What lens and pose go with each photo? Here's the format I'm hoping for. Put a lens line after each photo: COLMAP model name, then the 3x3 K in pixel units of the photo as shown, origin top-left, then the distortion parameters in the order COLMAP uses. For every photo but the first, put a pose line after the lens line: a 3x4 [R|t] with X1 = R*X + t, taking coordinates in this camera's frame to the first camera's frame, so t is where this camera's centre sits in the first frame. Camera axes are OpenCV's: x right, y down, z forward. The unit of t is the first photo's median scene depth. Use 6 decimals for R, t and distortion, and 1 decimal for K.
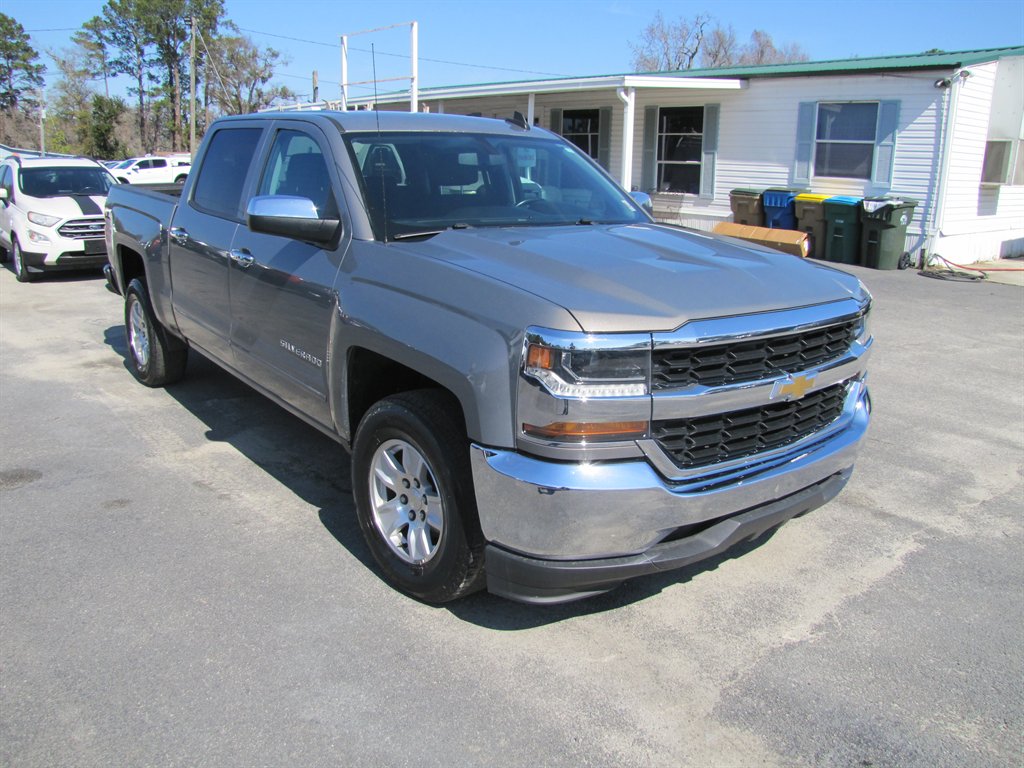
lens RADIAL K [[849.0, 0, 502.3], [0, 849.0, 380.4], [0, 0, 1]] dist [-0.183128, 0.159326]
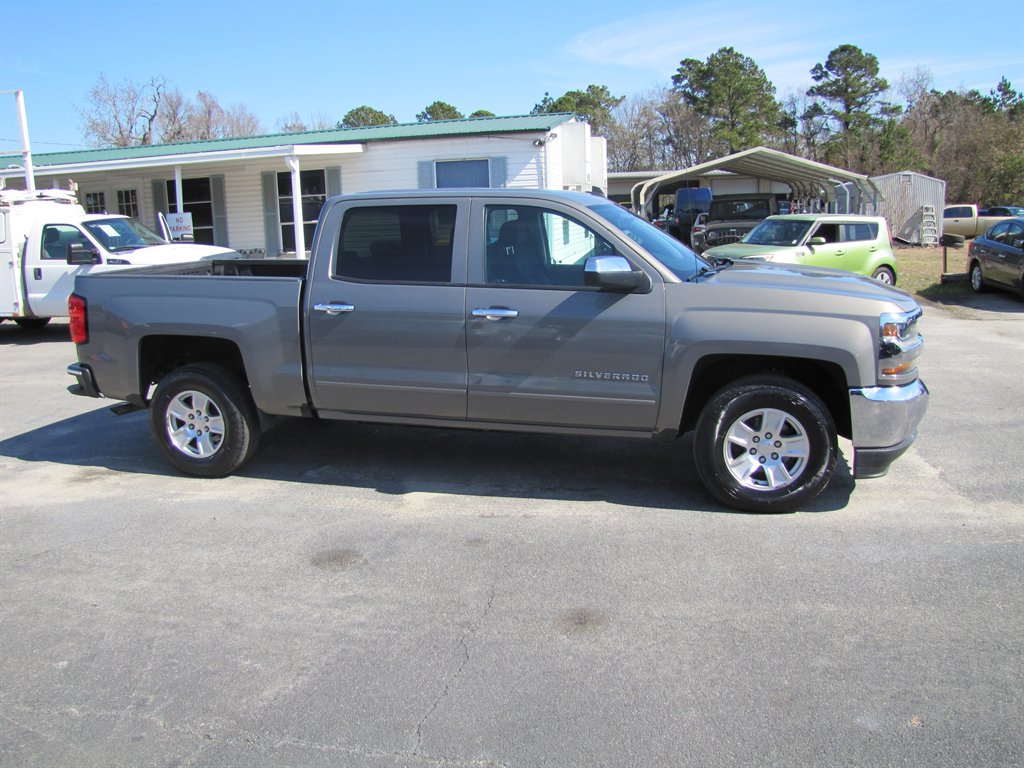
lens RADIAL K [[849.0, 0, 502.3], [0, 849.0, 380.4], [0, 0, 1]] dist [-0.183128, 0.159326]
pose [[0.804139, -0.162343, 0.571844, -0.234564], [0.199293, 0.979938, -0.002051, -0.011889], [-0.560038, 0.115613, 0.820360, 0.005919]]
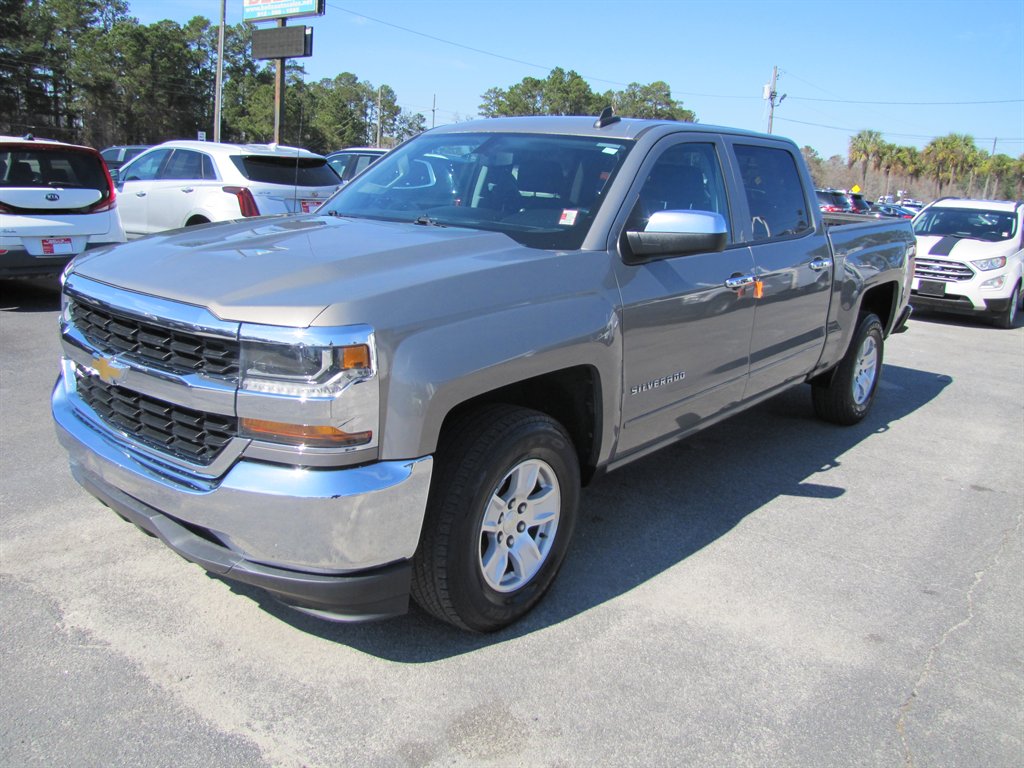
lens RADIAL K [[849.0, 0, 502.3], [0, 849.0, 380.4], [0, 0, 1]] dist [-0.183128, 0.159326]
pose [[0.197098, 0.220799, -0.955196, 0.218112], [-0.288653, 0.944191, 0.158693, -0.042105], [0.936927, 0.244442, 0.249832, 0.194010]]
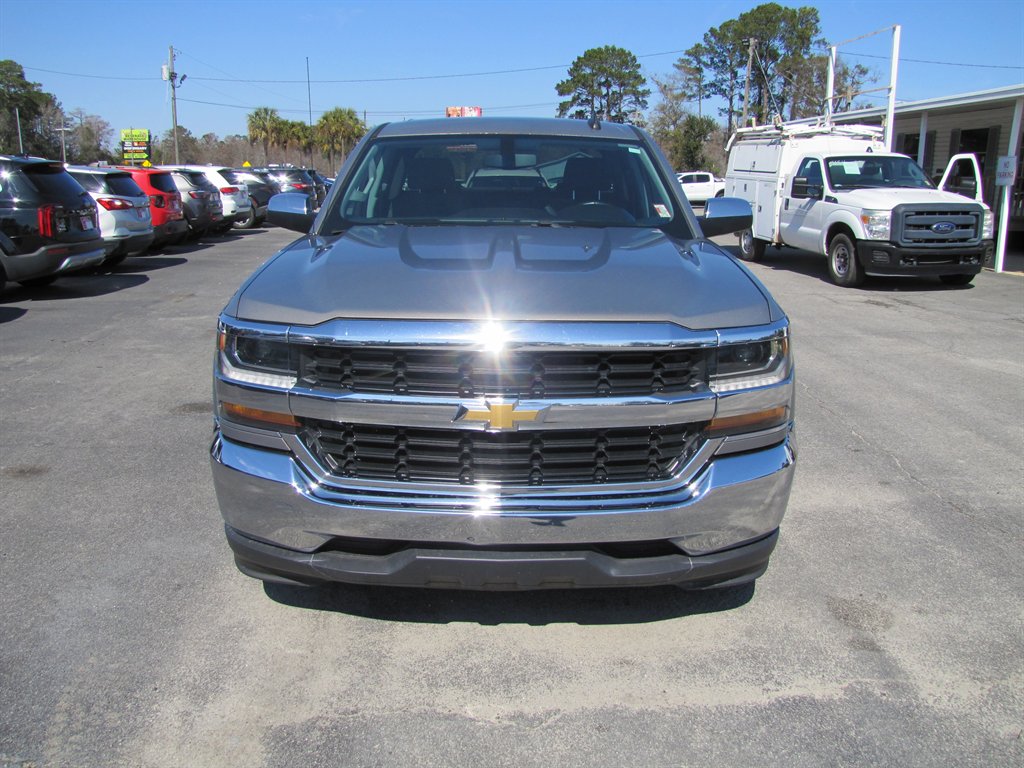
lens RADIAL K [[849.0, 0, 502.3], [0, 849.0, 380.4], [0, 0, 1]] dist [-0.183128, 0.159326]
pose [[0.785371, 0.133934, -0.604362, 0.139508], [-0.147251, 0.988710, 0.027757, -0.008076], [0.601256, 0.067194, 0.796226, 0.053735]]
